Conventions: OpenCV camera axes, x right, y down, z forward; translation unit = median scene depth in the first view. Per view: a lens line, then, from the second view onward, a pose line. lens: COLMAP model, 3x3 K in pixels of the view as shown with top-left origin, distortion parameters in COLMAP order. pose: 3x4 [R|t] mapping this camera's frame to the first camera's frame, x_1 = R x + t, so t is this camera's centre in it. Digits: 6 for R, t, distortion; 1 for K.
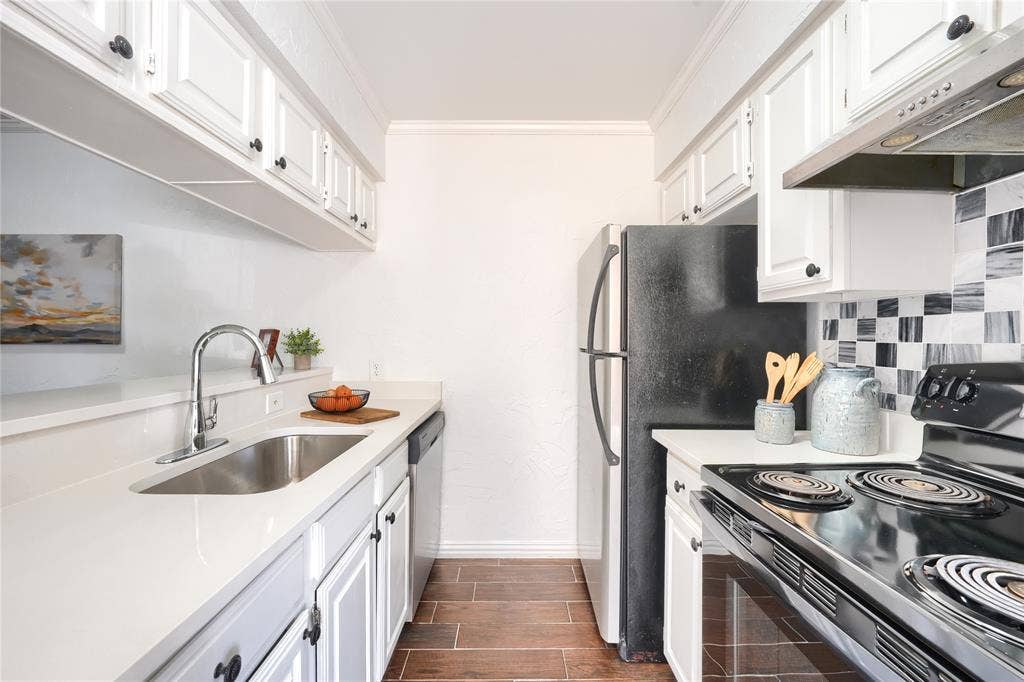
lens RADIAL K [[429.2, 0, 508.5], [0, 429.2, 341.2], [0, 0, 1]] dist [-0.009831, 0.002077]
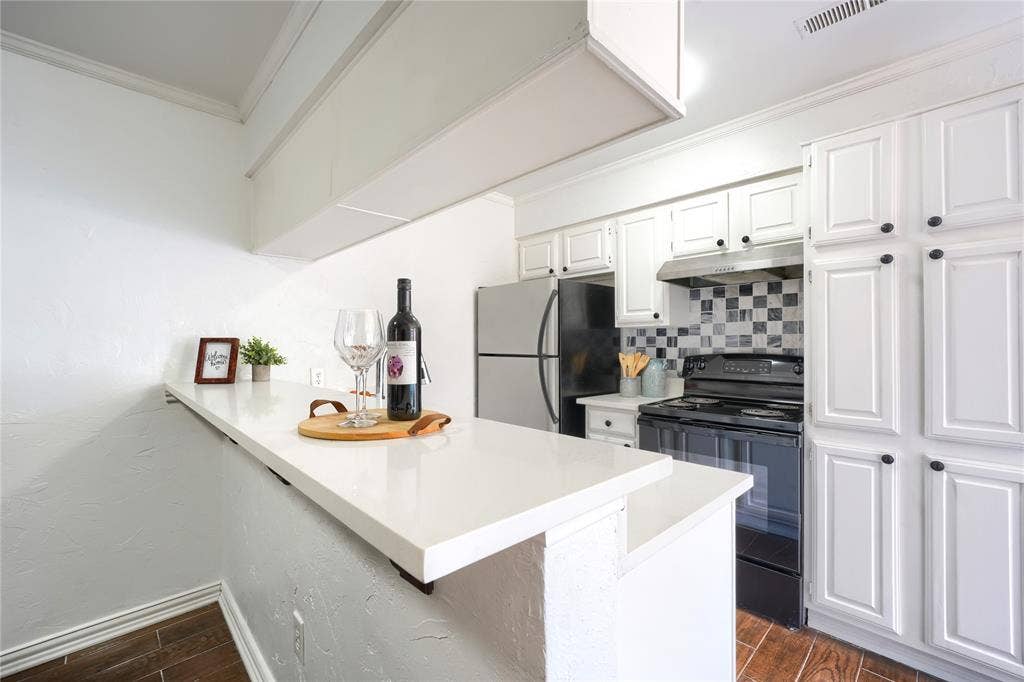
lens RADIAL K [[429.7, 0, 514.7], [0, 429.7, 345.1], [0, 0, 1]] dist [-0.002893, -0.000022]
pose [[0.721037, -0.002453, 0.692892, -1.017352], [0.009234, 0.999939, -0.006068, -0.002969], [-0.692835, 0.010774, 0.721016, -0.084936]]
